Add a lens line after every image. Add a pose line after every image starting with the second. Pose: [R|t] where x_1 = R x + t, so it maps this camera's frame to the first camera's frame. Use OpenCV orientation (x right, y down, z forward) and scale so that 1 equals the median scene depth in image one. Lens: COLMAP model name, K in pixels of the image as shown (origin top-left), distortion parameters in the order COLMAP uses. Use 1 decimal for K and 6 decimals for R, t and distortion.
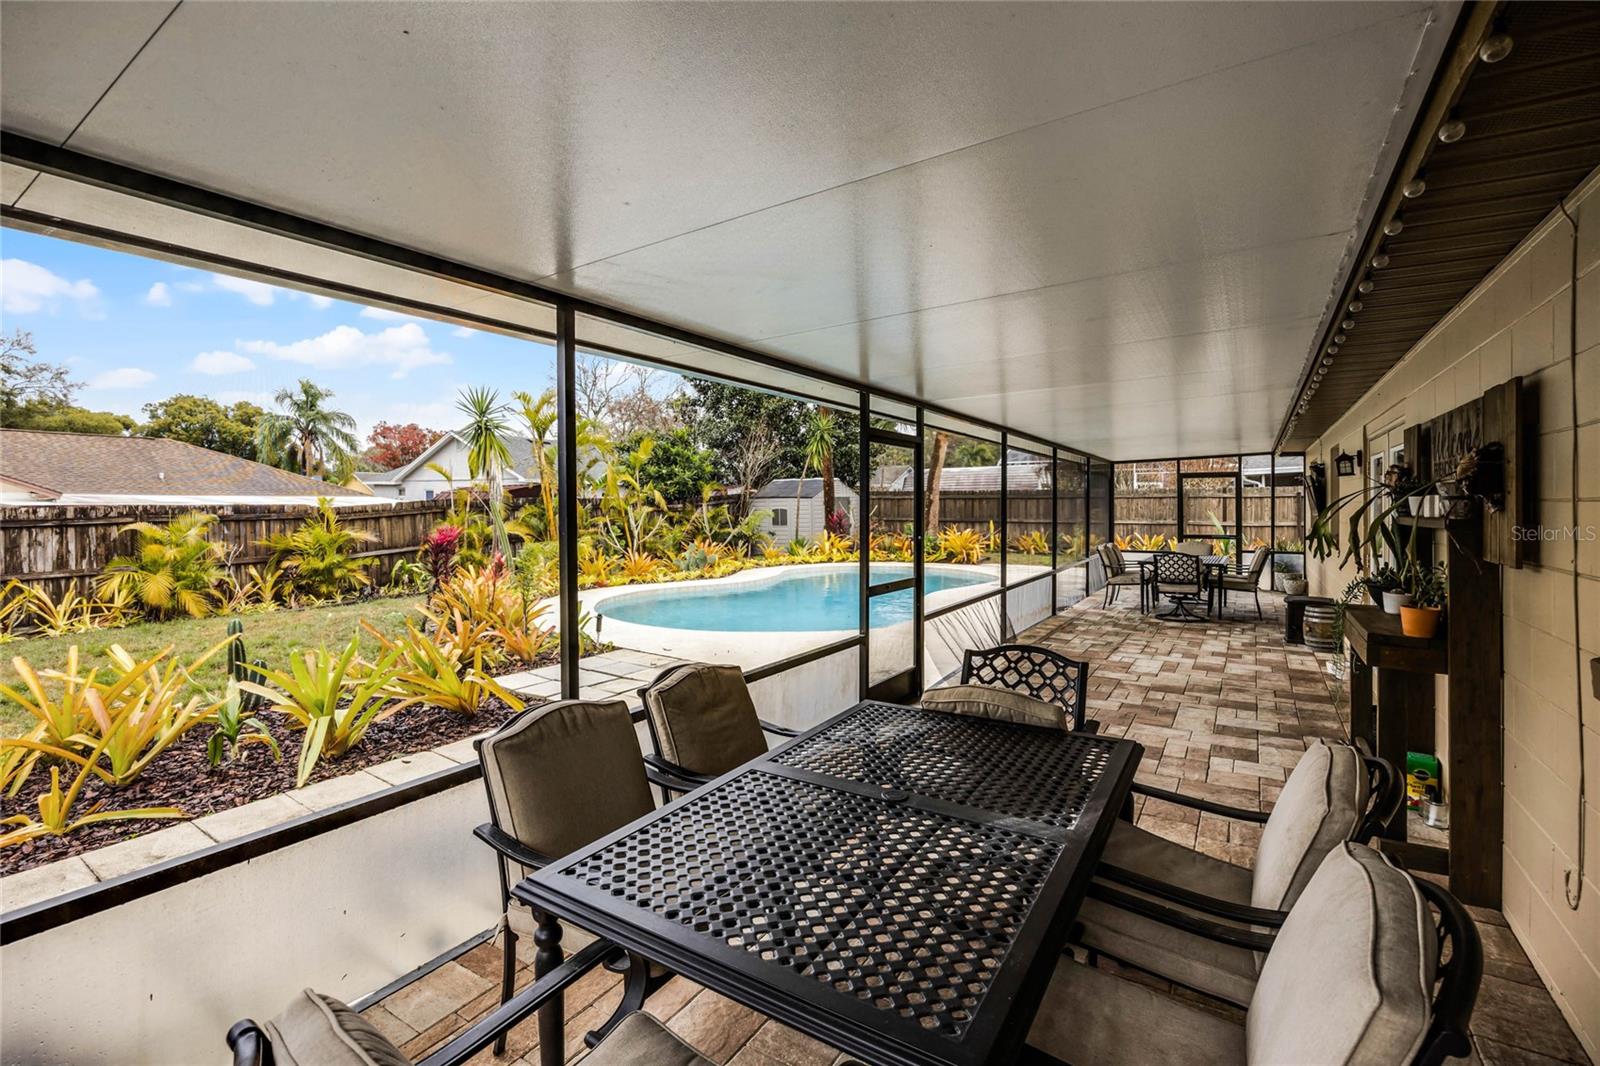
lens RADIAL K [[696.6, 0, 798.8], [0, 696.6, 501.8], [0, 0, 1]] dist [0.000243, -0.000241]
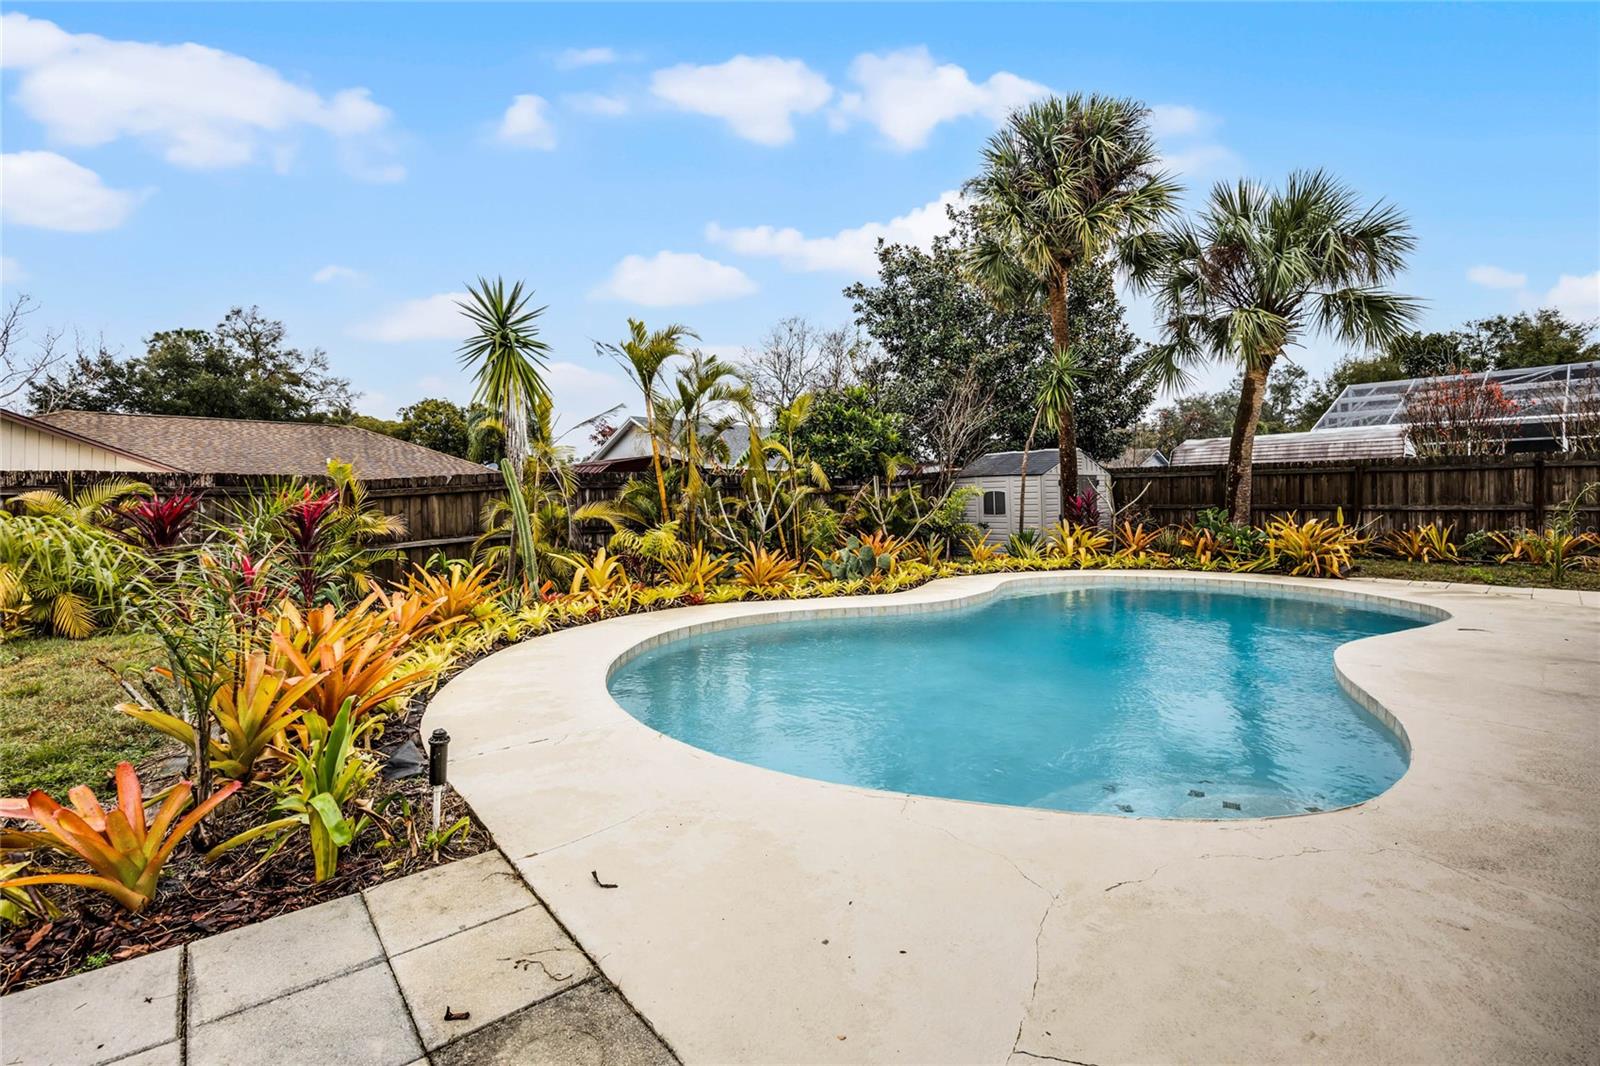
lens RADIAL K [[708.5, 0, 797.7], [0, 708.5, 505.2], [0, 0, 1]] dist [-0.013702, -0.000018]
pose [[0.956438, -0.002067, -0.291930, -0.009763], [0.004754, 0.999953, 0.008496, 0.020043], [0.291898, -0.009514, 0.956402, 0.284364]]
